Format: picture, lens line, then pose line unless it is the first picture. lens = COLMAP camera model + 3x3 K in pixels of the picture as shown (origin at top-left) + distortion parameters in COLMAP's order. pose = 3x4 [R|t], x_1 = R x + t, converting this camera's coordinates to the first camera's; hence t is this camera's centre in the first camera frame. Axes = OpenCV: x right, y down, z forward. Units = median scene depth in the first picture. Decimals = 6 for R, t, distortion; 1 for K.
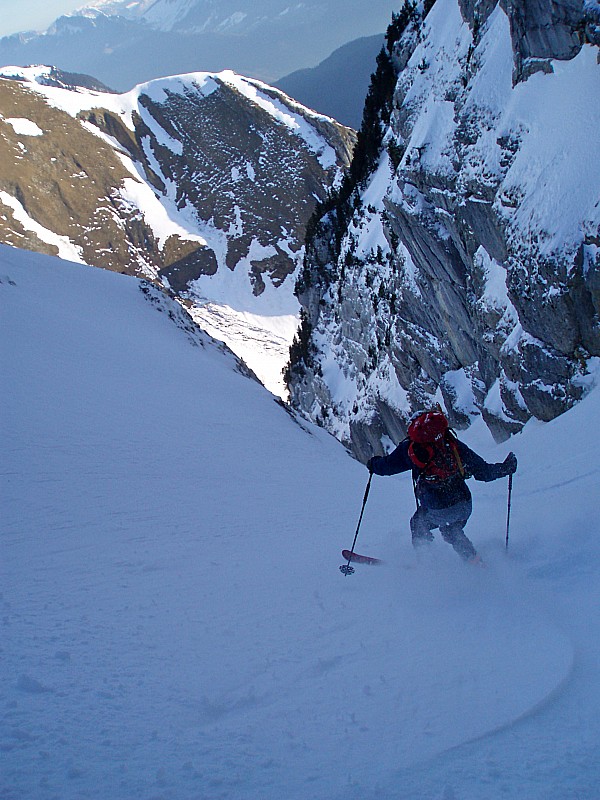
lens RADIAL K [[806.3, 0, 292.2], [0, 806.3, 401.3], [0, 0, 1]] dist [-0.074515, -0.009947]
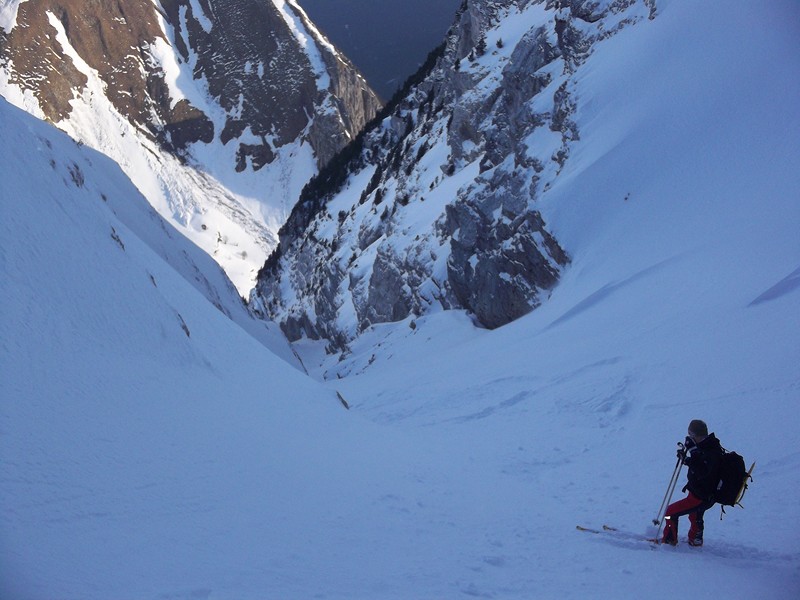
lens RADIAL K [[802.6, 0, 400.0], [0, 802.6, 300.0], [0, 0, 1]] dist [-0.062413, -0.016138]
pose [[0.930409, 0.281669, 0.234526, -0.041887], [-0.294473, 0.955435, 0.020736, -0.037321], [-0.218234, -0.088355, 0.971889, -0.285822]]
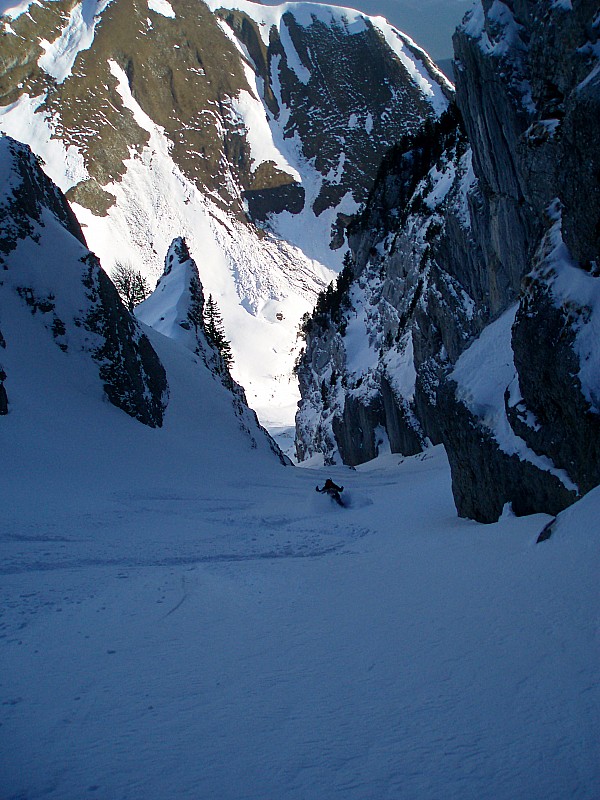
lens RADIAL K [[802.6, 0, 341.8], [0, 802.6, 385.1], [0, 0, 1]] dist [-0.062413, -0.016138]
pose [[0.948035, 0.318166, -0.000420, 0.016680], [-0.318123, 0.947927, 0.015208, 0.001488], [0.005237, -0.014284, 0.999884, 0.058585]]
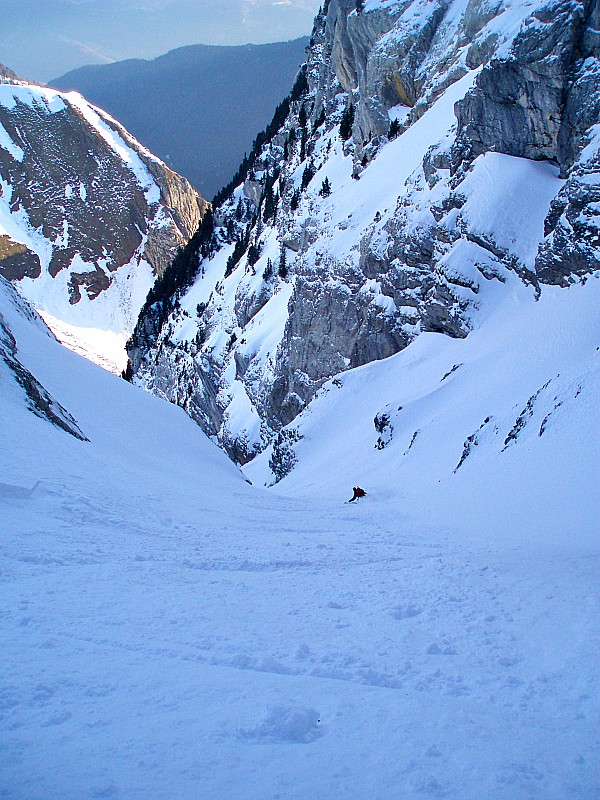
lens RADIAL K [[818.4, 0, 329.6], [0, 818.4, 399.7], [0, 0, 1]] dist [-0.221413, 0.251398]
pose [[0.940206, 0.142982, 0.309141, -0.030229], [-0.141978, 0.989532, -0.025866, -0.018935], [-0.309603, -0.019572, 0.950664, -0.180448]]
